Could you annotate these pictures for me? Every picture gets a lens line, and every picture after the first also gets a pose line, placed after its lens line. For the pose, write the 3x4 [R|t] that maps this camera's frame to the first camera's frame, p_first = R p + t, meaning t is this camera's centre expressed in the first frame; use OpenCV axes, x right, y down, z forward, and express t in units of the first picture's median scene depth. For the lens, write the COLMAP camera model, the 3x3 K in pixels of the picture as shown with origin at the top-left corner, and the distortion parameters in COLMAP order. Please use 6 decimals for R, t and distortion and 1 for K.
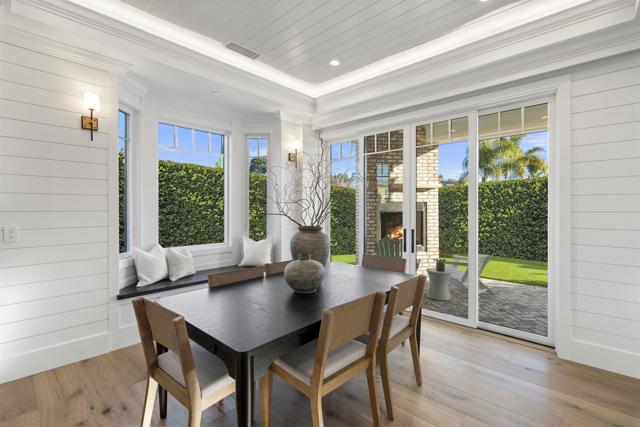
lens RADIAL K [[290.0, 0, 318.3], [0, 290.0, 208.4], [0, 0, 1]] dist [0.002039, -0.000079]
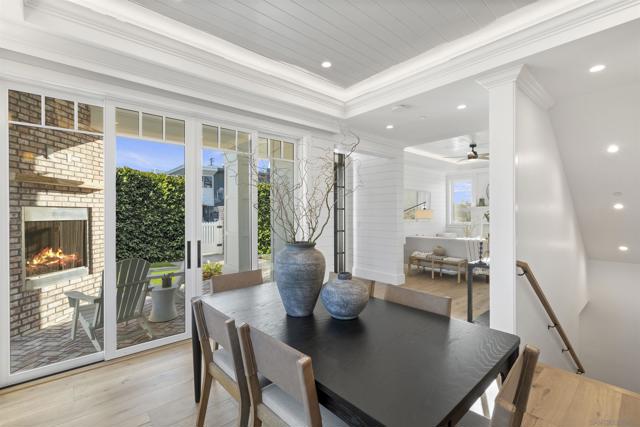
lens RADIAL K [[290.0, 0, 318.0], [0, 290.0, 214.3], [0, 0, 1]] dist [0.002039, -0.000079]
pose [[0.109762, -0.010206, 0.993906, -0.320633], [0.004953, 0.999940, 0.009721, -0.009305], [-0.993946, 0.003855, 0.109806, 0.350466]]
